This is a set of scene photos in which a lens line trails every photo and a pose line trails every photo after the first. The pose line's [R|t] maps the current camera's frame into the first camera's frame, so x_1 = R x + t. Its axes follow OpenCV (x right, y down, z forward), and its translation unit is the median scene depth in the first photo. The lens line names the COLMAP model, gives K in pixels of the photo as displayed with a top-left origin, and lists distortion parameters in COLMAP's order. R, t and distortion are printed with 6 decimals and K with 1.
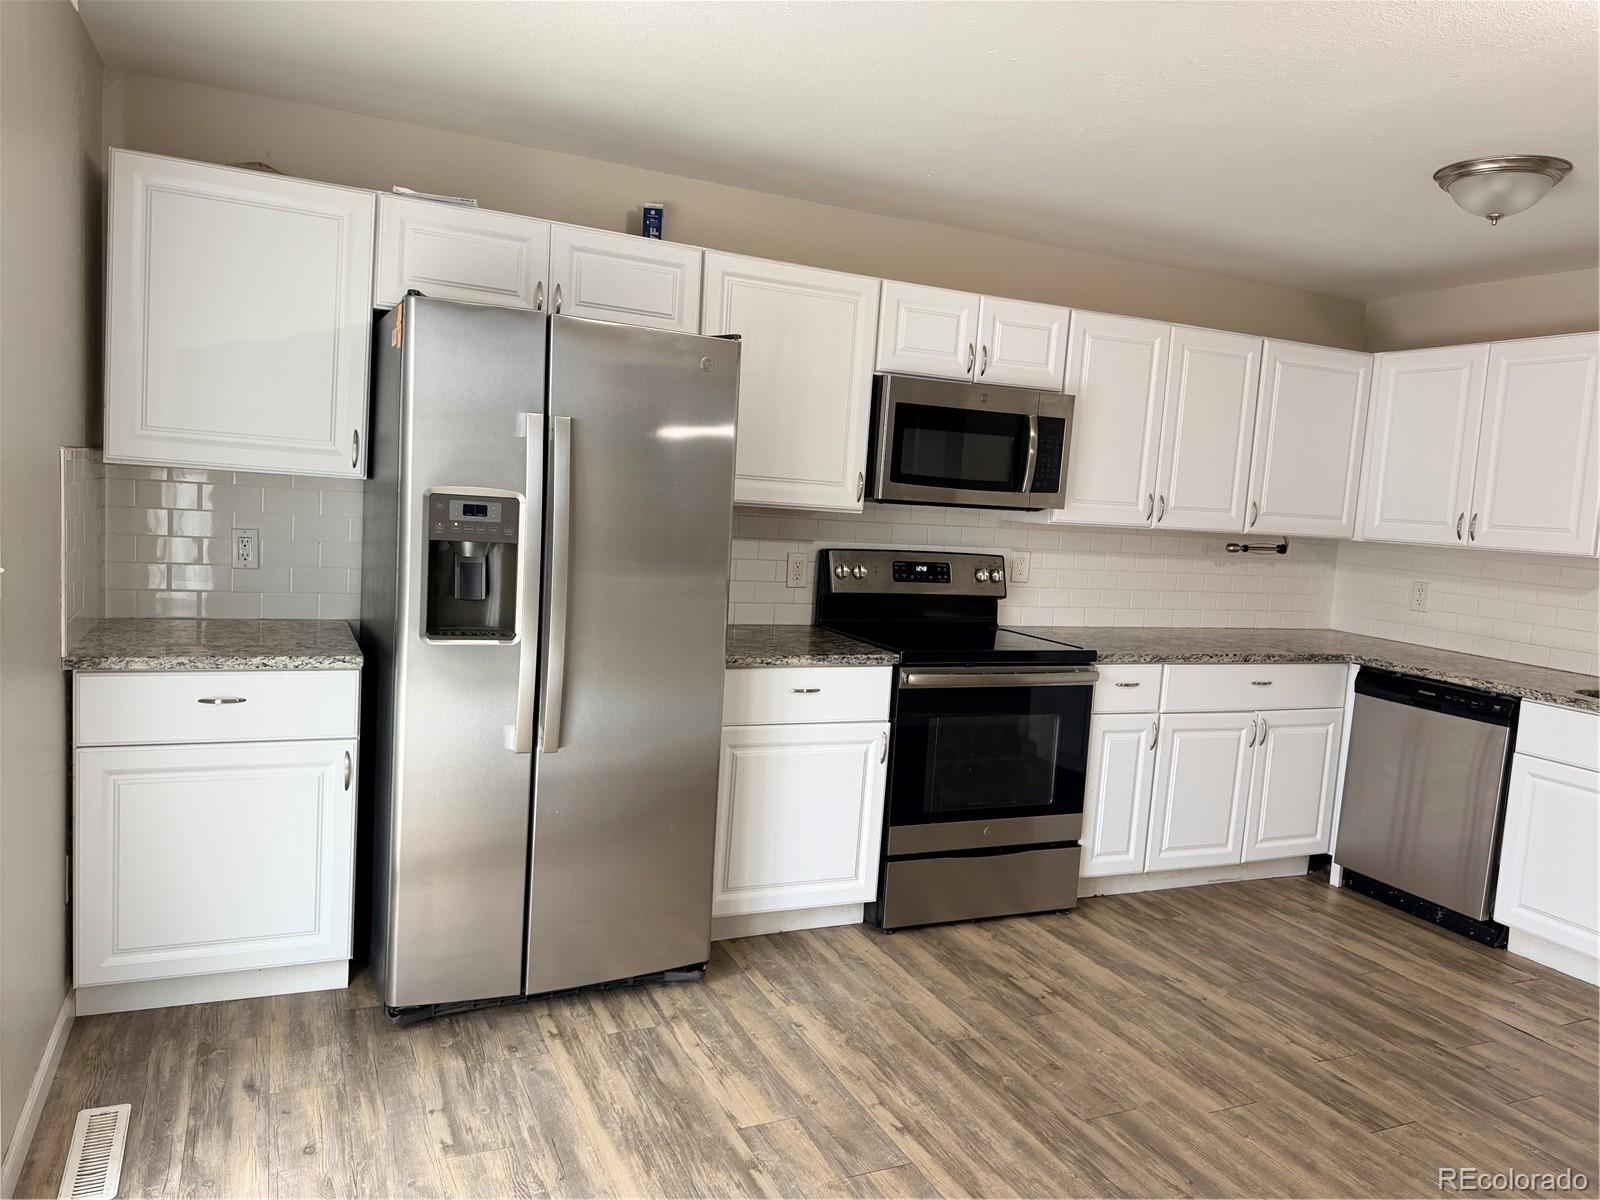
lens RADIAL K [[1106.1, 0, 798.4], [0, 1106.1, 611.3], [0, 0, 1]] dist [0.053831, -0.074283]
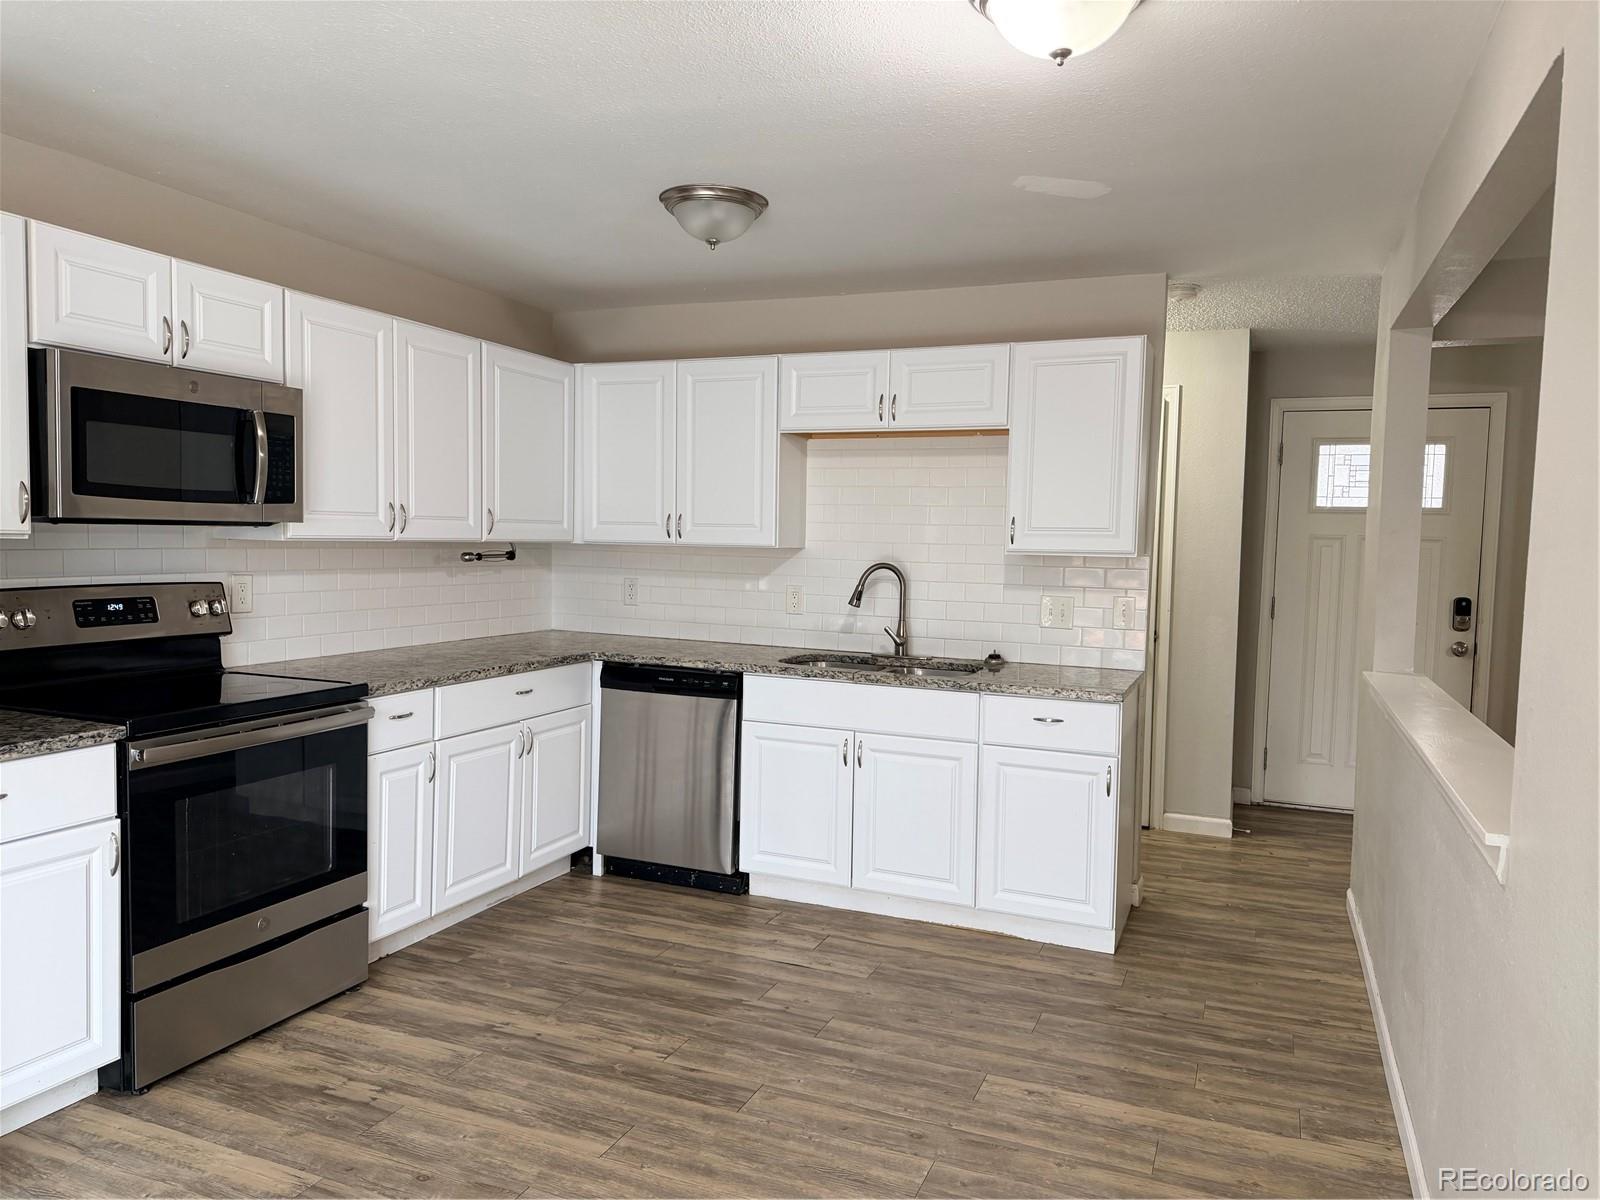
lens RADIAL K [[1106.1, 0, 798.4], [0, 1106.1, 611.3], [0, 0, 1]] dist [0.053831, -0.074283]
pose [[0.732132, -0.092685, 0.674828, -0.066963], [0.097943, 0.994729, 0.030363, -0.013589], [-0.674085, 0.043865, 0.737350, 0.120470]]
